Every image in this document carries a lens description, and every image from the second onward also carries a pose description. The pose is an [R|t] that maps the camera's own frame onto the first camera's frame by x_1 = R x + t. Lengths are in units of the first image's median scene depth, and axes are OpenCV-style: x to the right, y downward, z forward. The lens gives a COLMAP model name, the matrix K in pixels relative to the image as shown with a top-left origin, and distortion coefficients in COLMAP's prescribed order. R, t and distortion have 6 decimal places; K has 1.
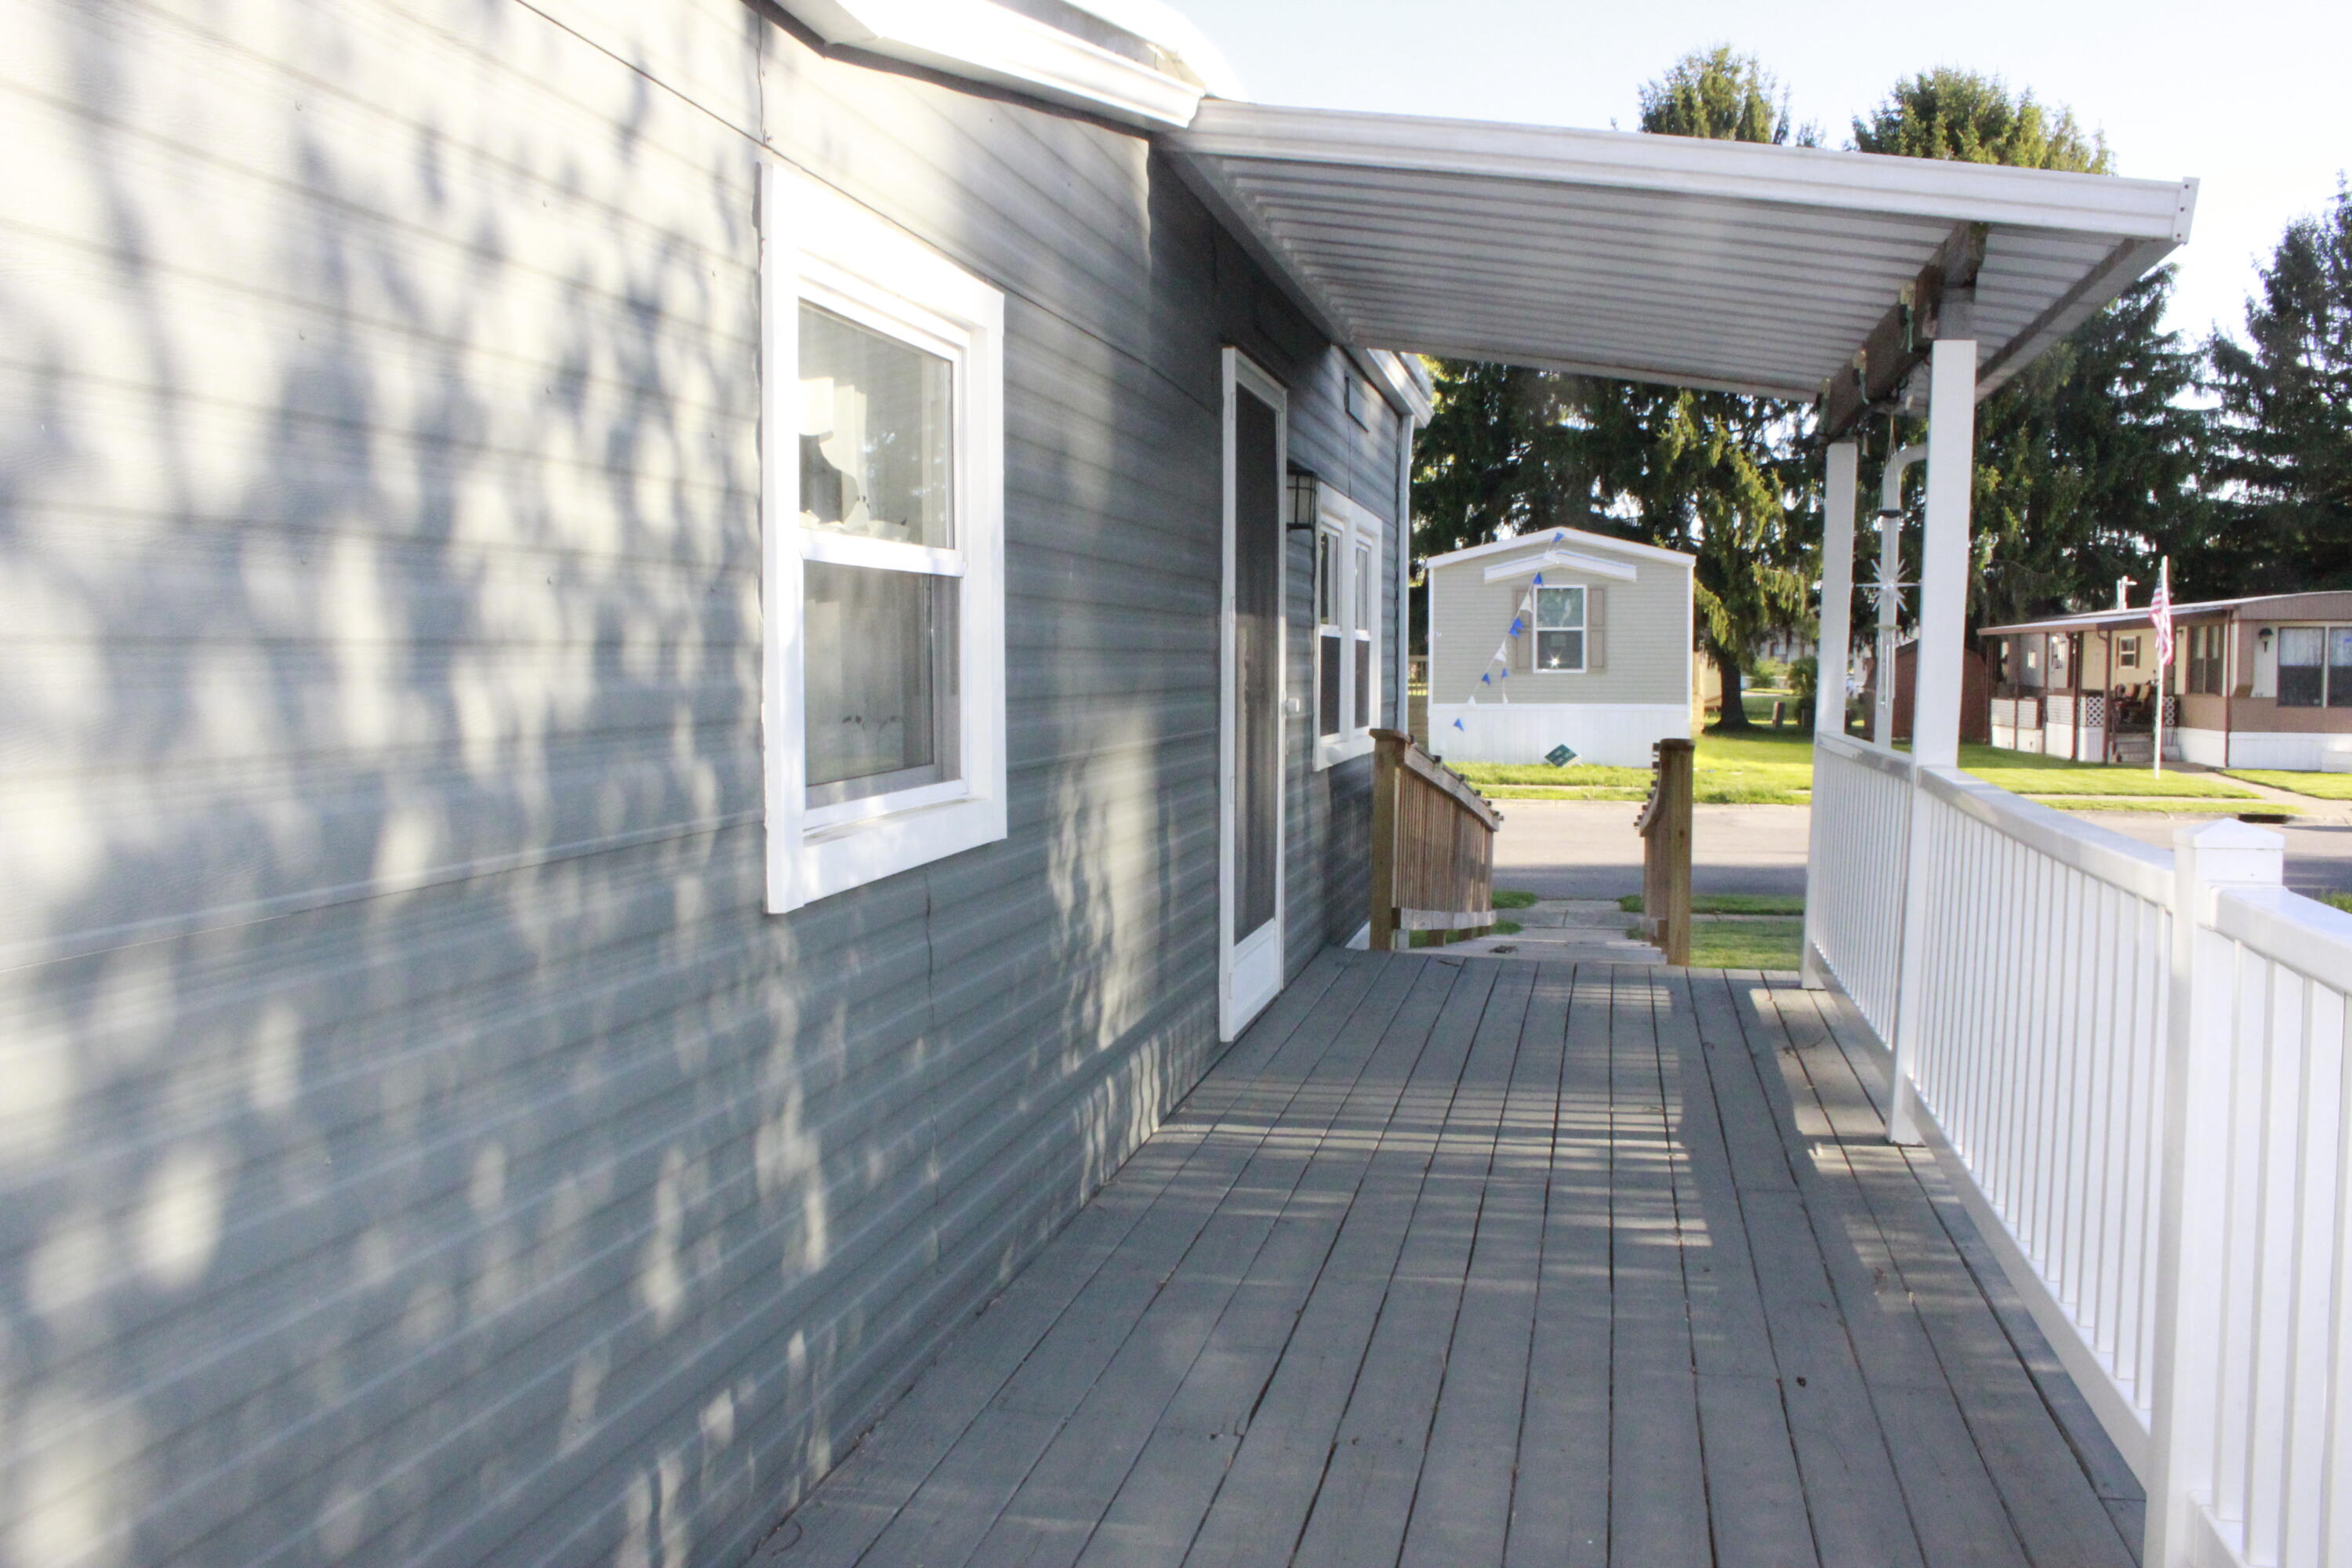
lens RADIAL K [[1915.1, 0, 1167.2], [0, 1915.1, 807.2], [0, 0, 1]] dist [-0.166791, 0.131058]
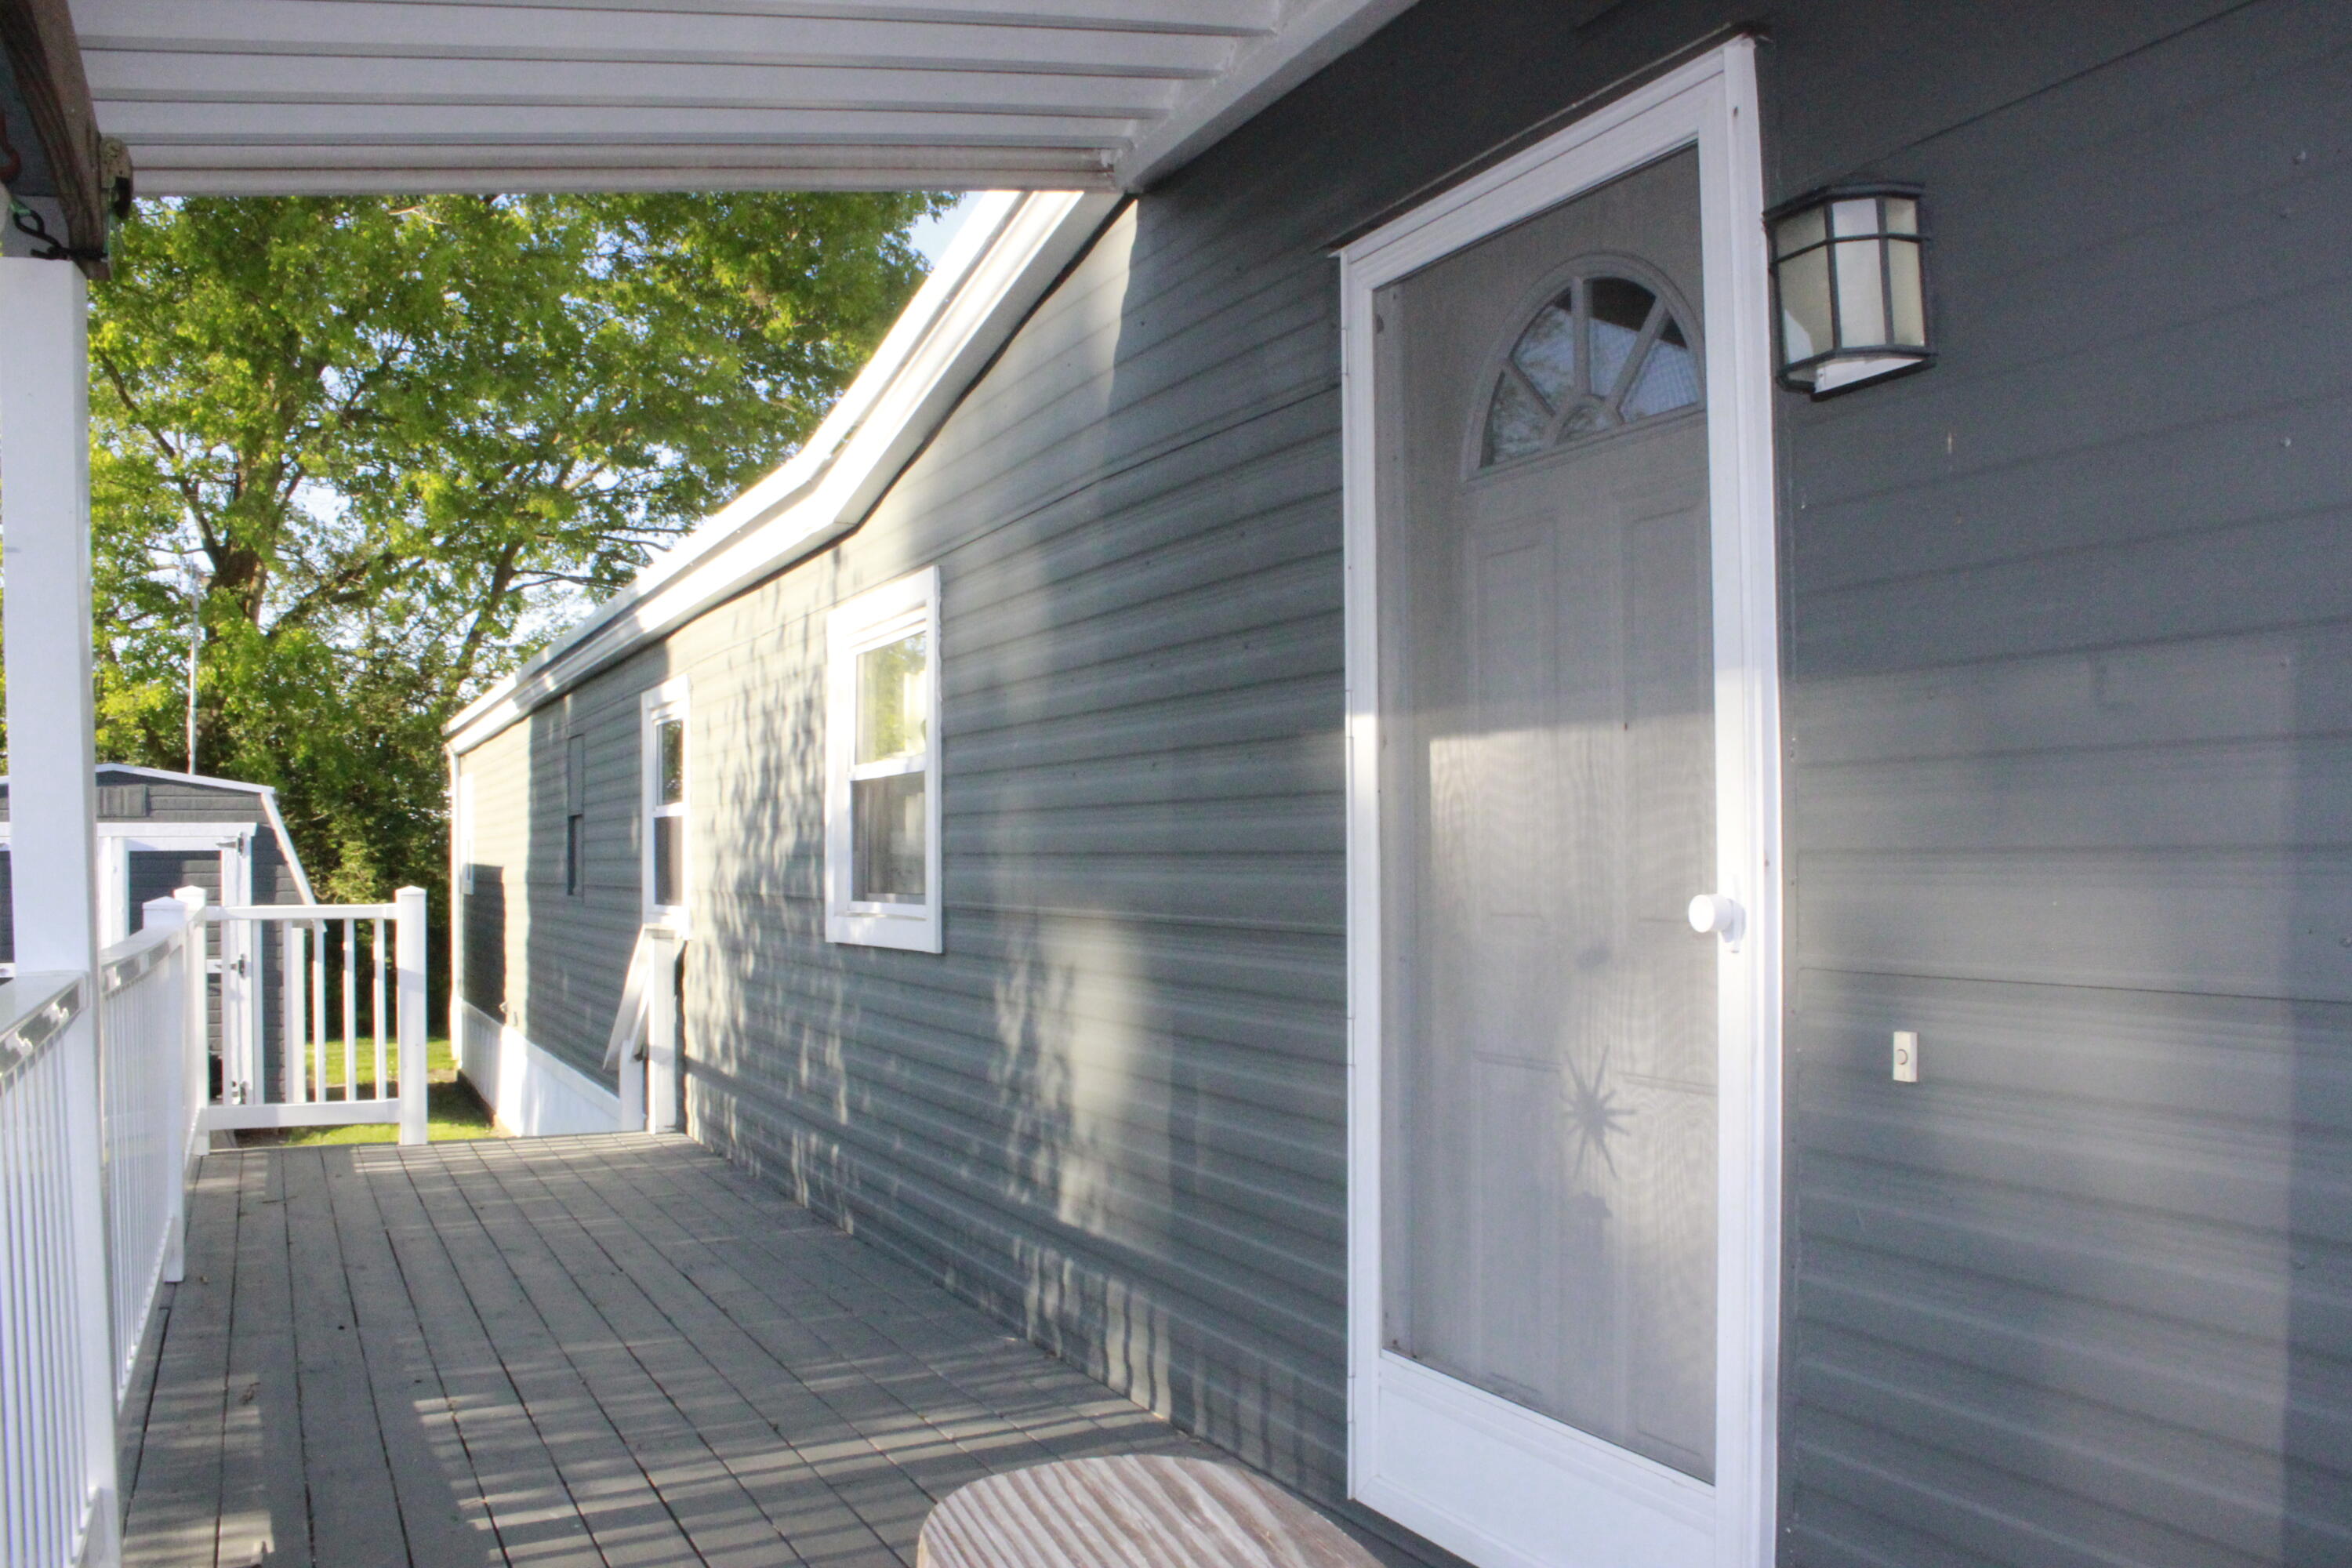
lens RADIAL K [[1937.5, 0, 1181.0], [0, 1937.5, 813.2], [0, 0, 1]] dist [-0.170254, 0.159119]
pose [[-0.774838, -0.015759, -0.631963, 0.561220], [-0.049179, 0.998162, 0.035408, -0.121846], [0.630244, 0.058515, -0.774189, 1.854847]]
